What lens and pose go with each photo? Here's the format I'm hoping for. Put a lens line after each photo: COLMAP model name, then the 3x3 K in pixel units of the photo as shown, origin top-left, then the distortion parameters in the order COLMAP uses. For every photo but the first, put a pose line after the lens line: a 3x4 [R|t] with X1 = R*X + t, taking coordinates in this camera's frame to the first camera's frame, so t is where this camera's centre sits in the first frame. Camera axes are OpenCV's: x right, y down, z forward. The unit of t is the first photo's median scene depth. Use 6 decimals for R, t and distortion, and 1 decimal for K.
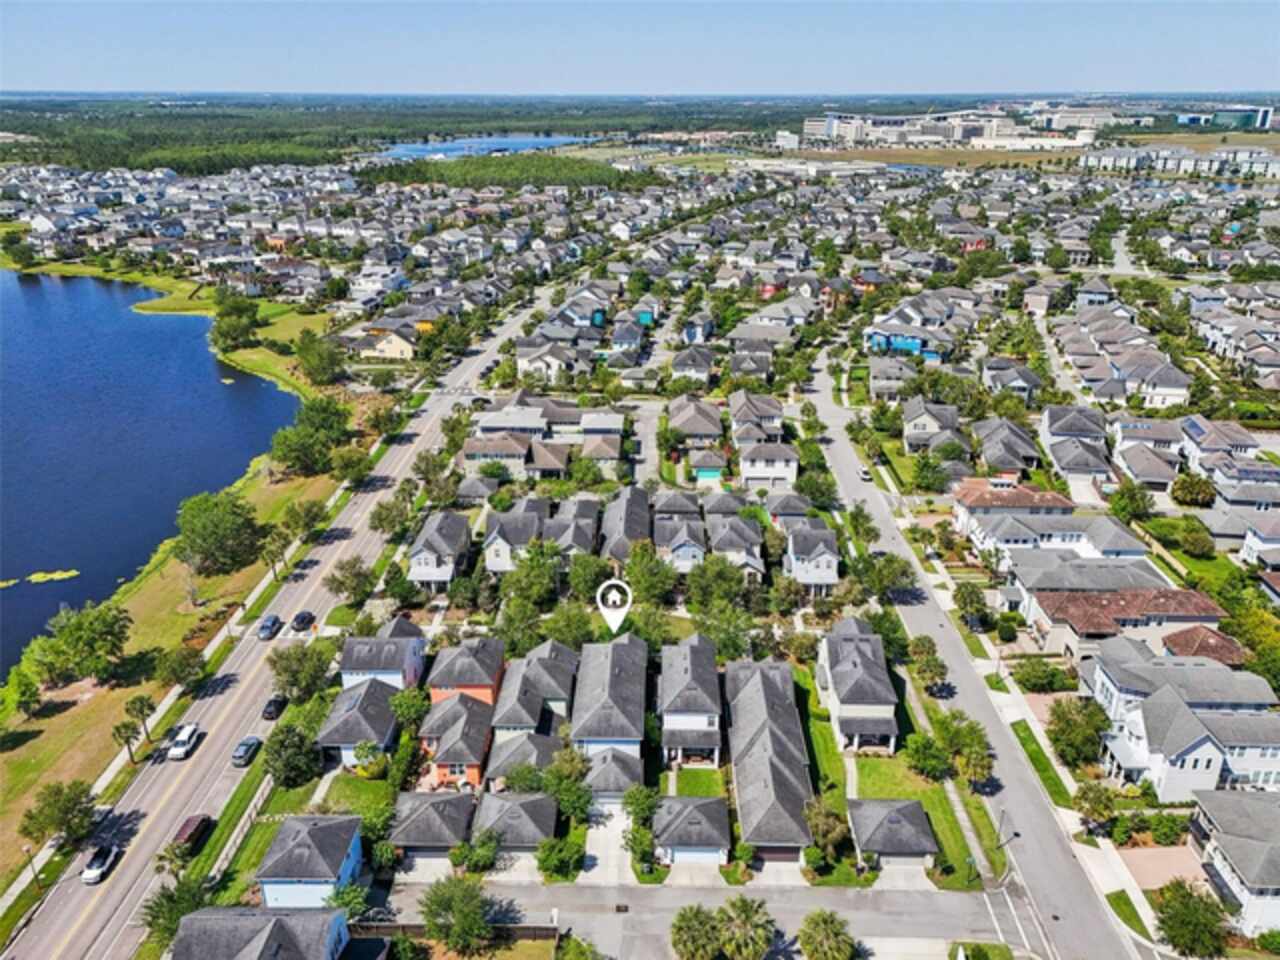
lens RADIAL K [[935.5, 0, 633.5], [0, 935.5, 483.3], [0, 0, 1]] dist [0.069391, -0.062005]
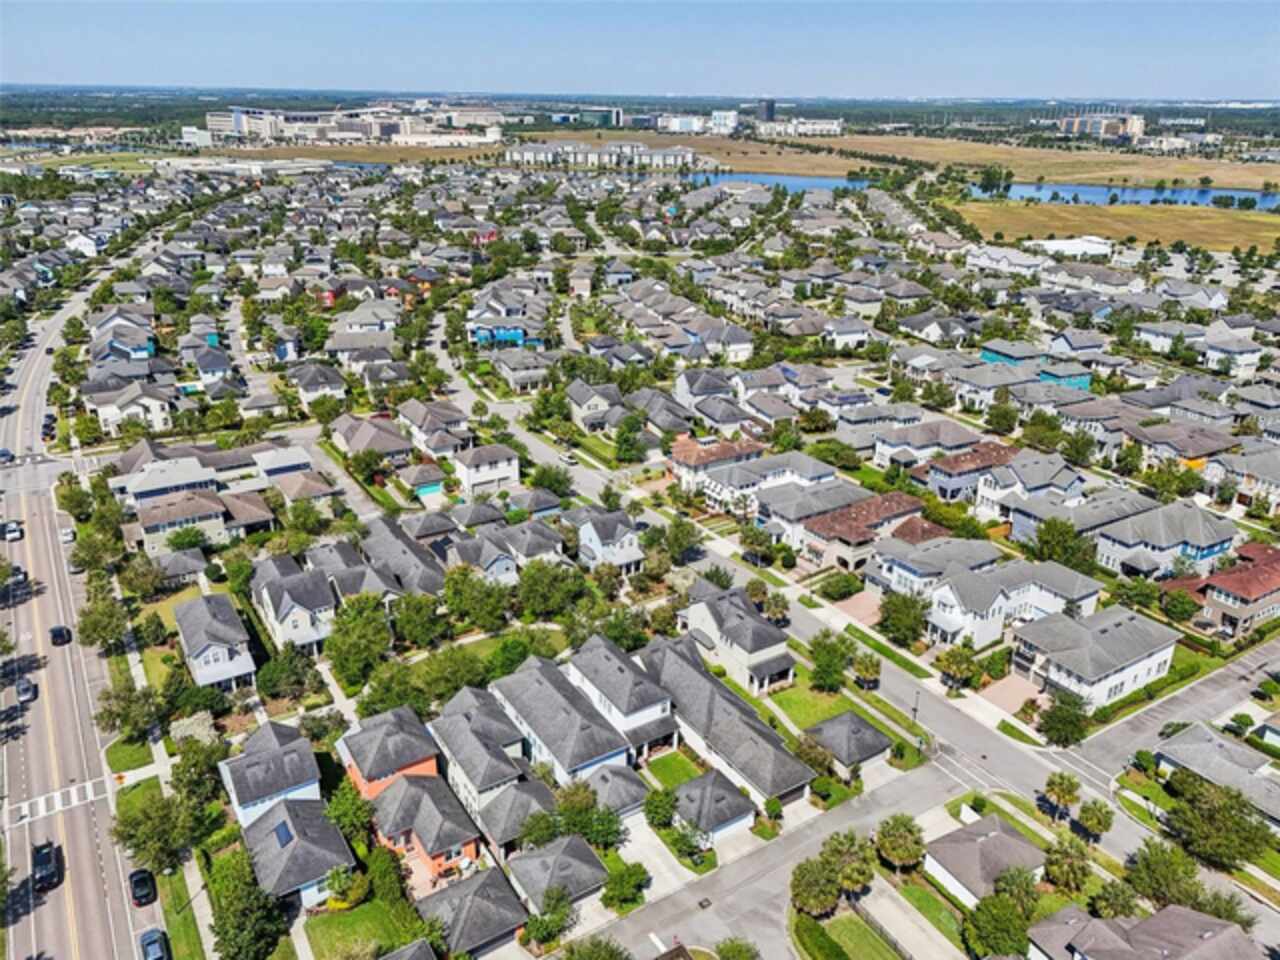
lens RADIAL K [[935.5, 0, 646.5], [0, 935.5, 482.6], [0, 0, 1]] dist [0.069391, -0.062005]
pose [[0.828531, -0.205143, 0.521011, -0.191979], [0.203805, 0.977132, 0.060638, -0.024458], [-0.521535, 0.055945, 0.851394, 0.056392]]
